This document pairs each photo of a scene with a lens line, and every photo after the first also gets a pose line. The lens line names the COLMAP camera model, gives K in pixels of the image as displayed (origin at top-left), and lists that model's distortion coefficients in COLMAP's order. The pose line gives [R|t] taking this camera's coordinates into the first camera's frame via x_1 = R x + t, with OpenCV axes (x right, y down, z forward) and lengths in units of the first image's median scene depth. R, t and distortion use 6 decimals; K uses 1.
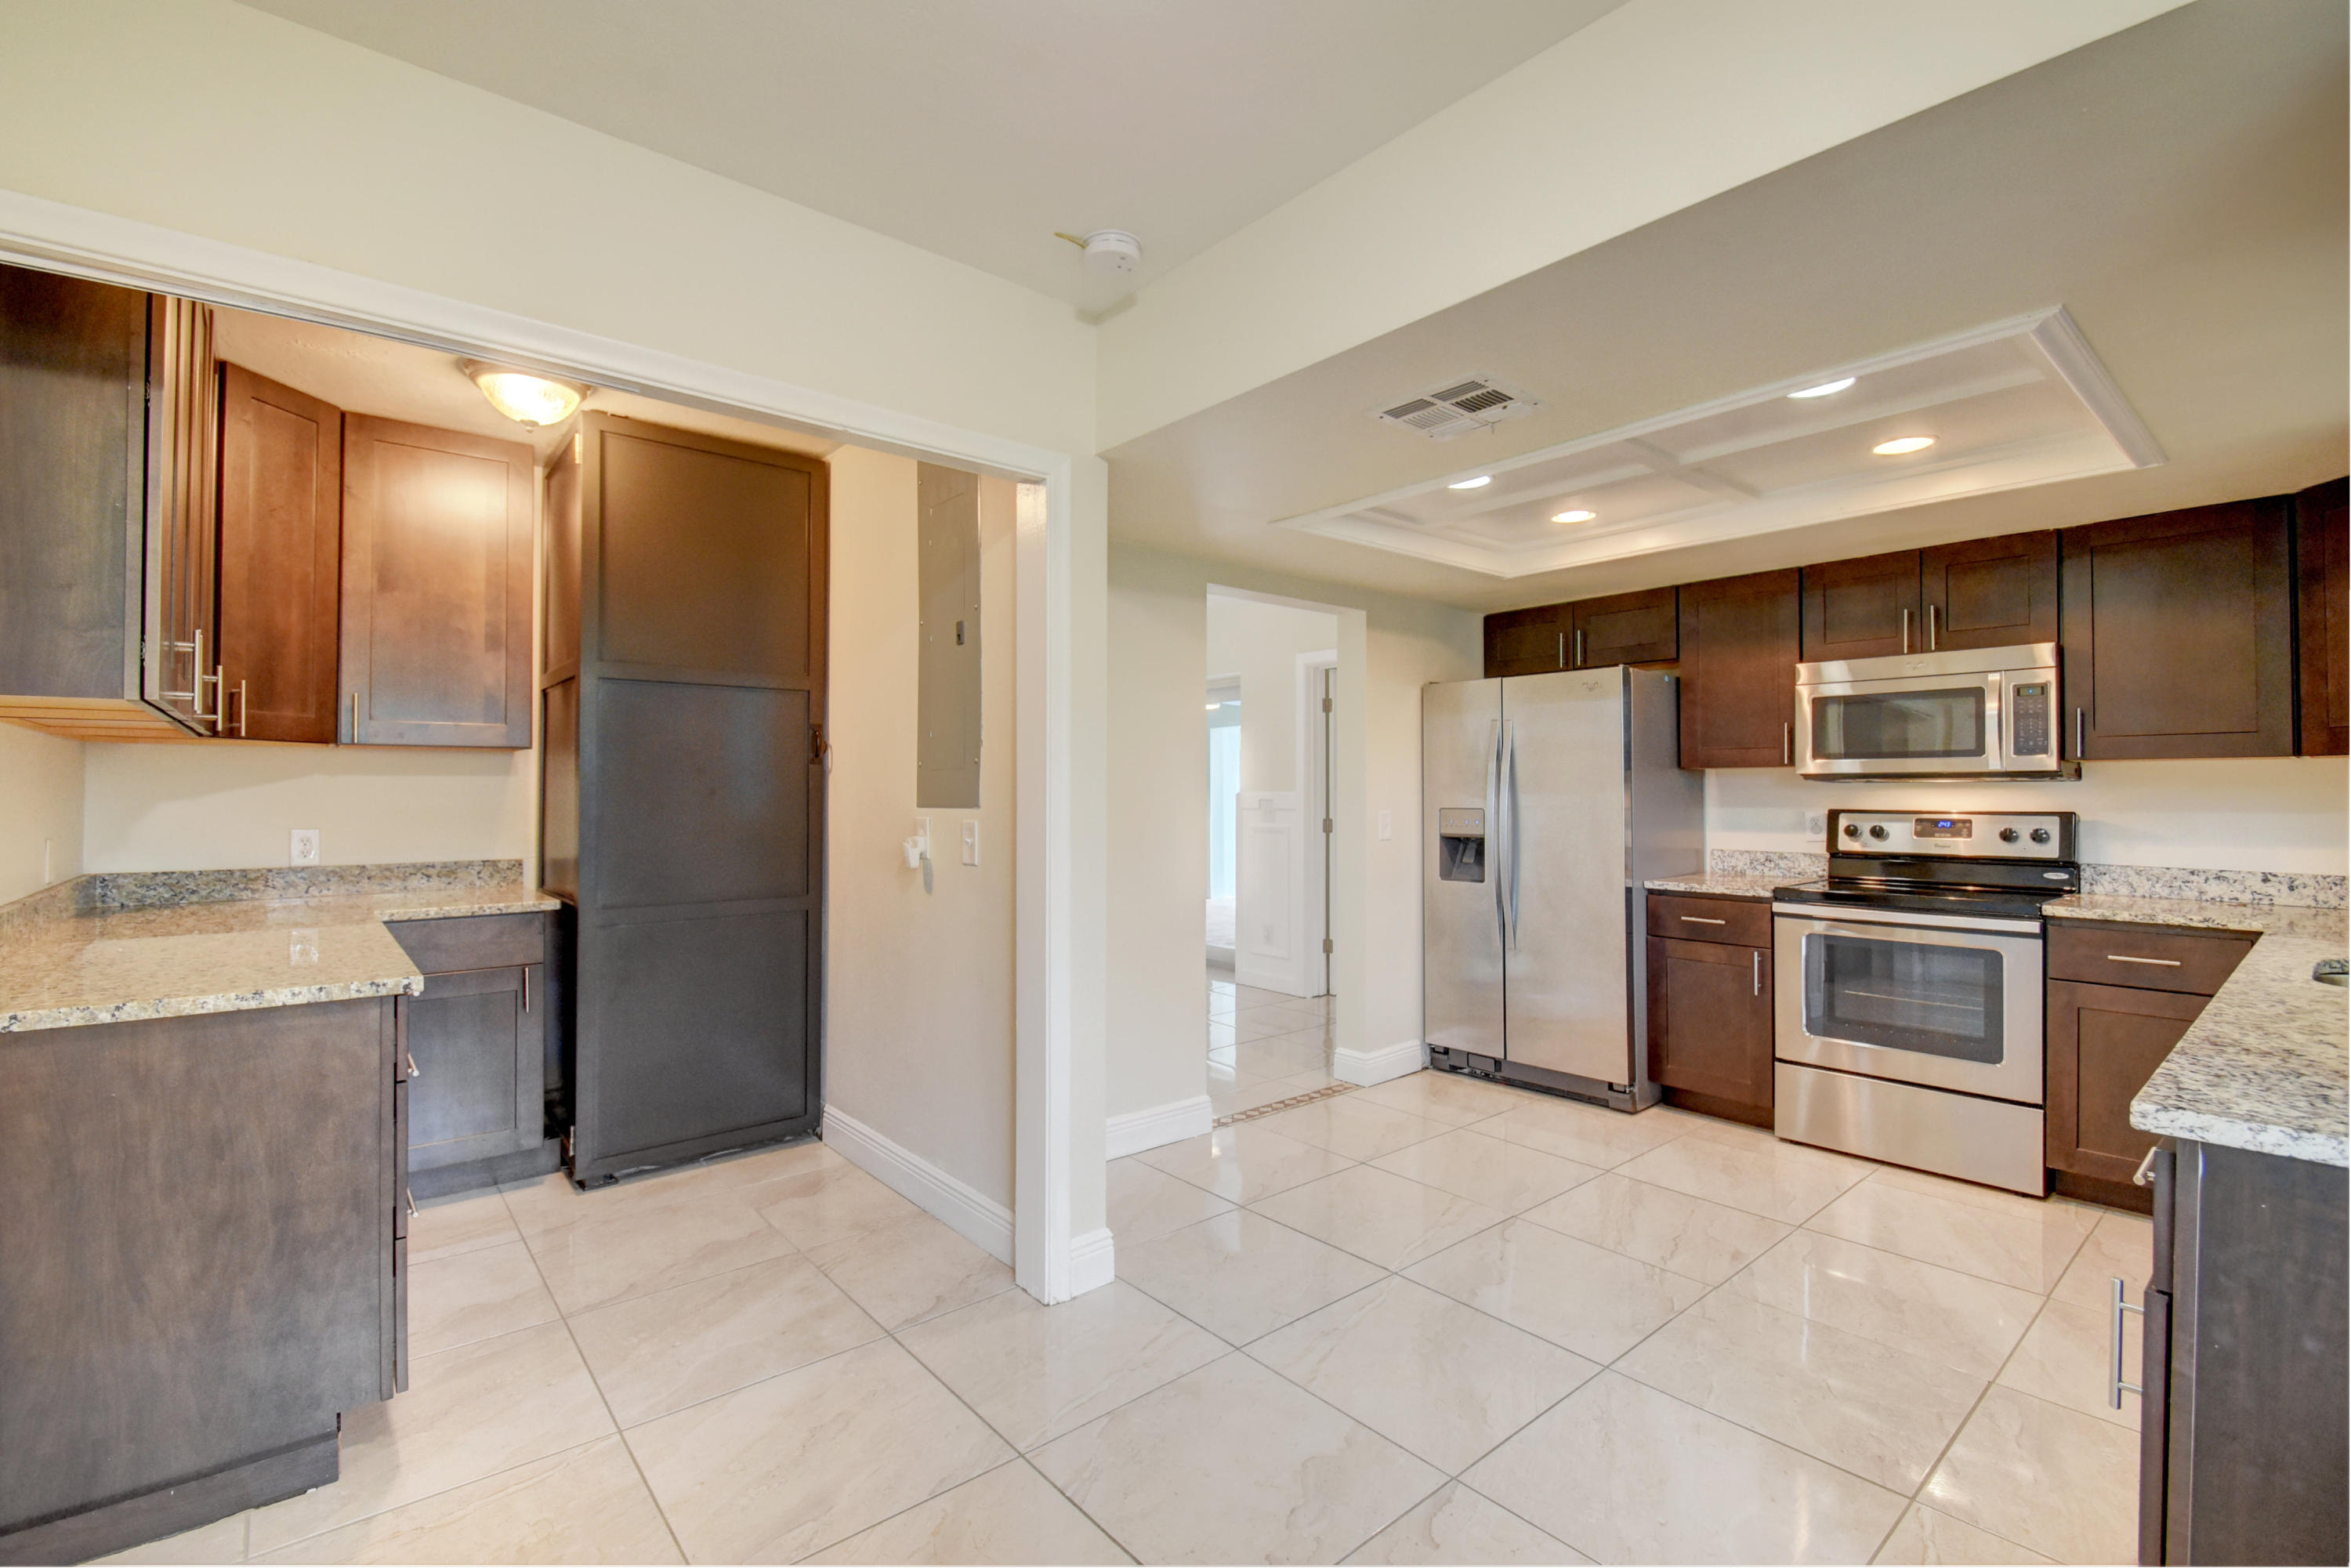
lens RADIAL K [[1032.0, 0, 1185.2], [0, 1032.0, 781.9], [0, 0, 1]] dist [-0.023068, -0.001436]
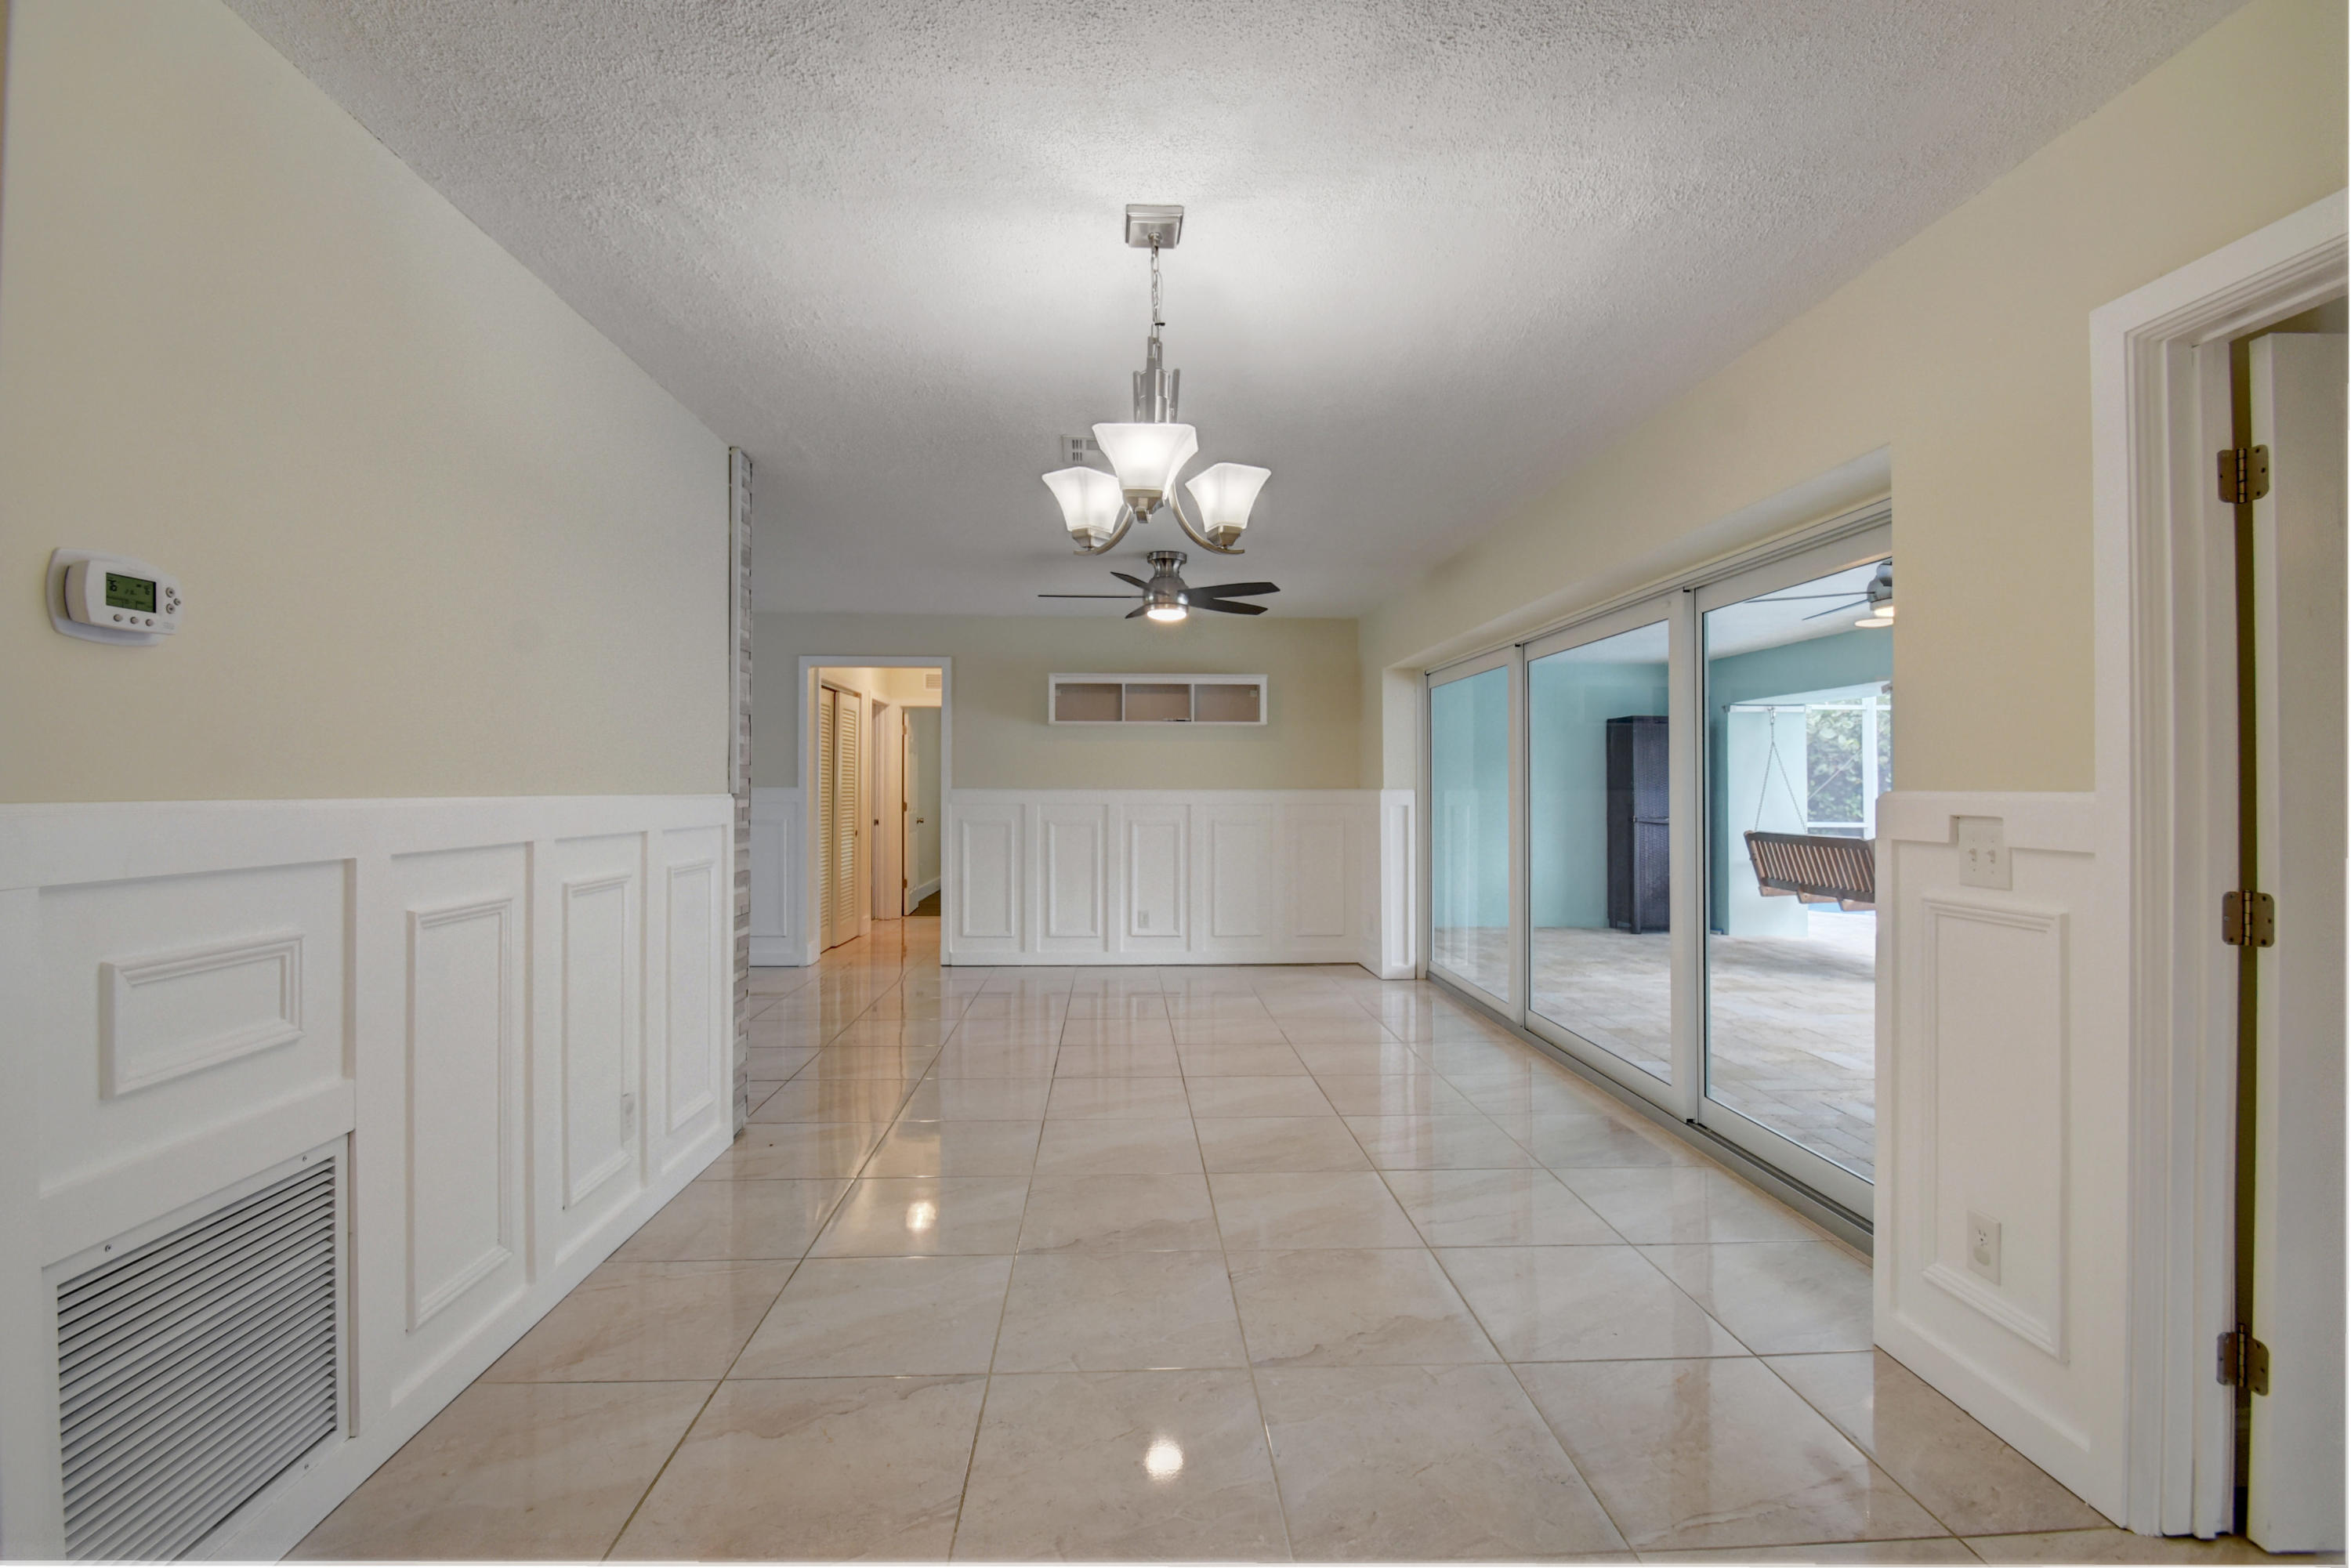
lens RADIAL K [[1032.0, 0, 1168.9], [0, 1032.0, 786.6], [0, 0, 1]] dist [-0.023068, -0.001436]
pose [[0.806826, -0.006304, -0.590755, 0.065292], [0.004604, 0.999980, -0.004384, 0.006870], [0.590771, 0.000817, 0.806839, 0.621868]]
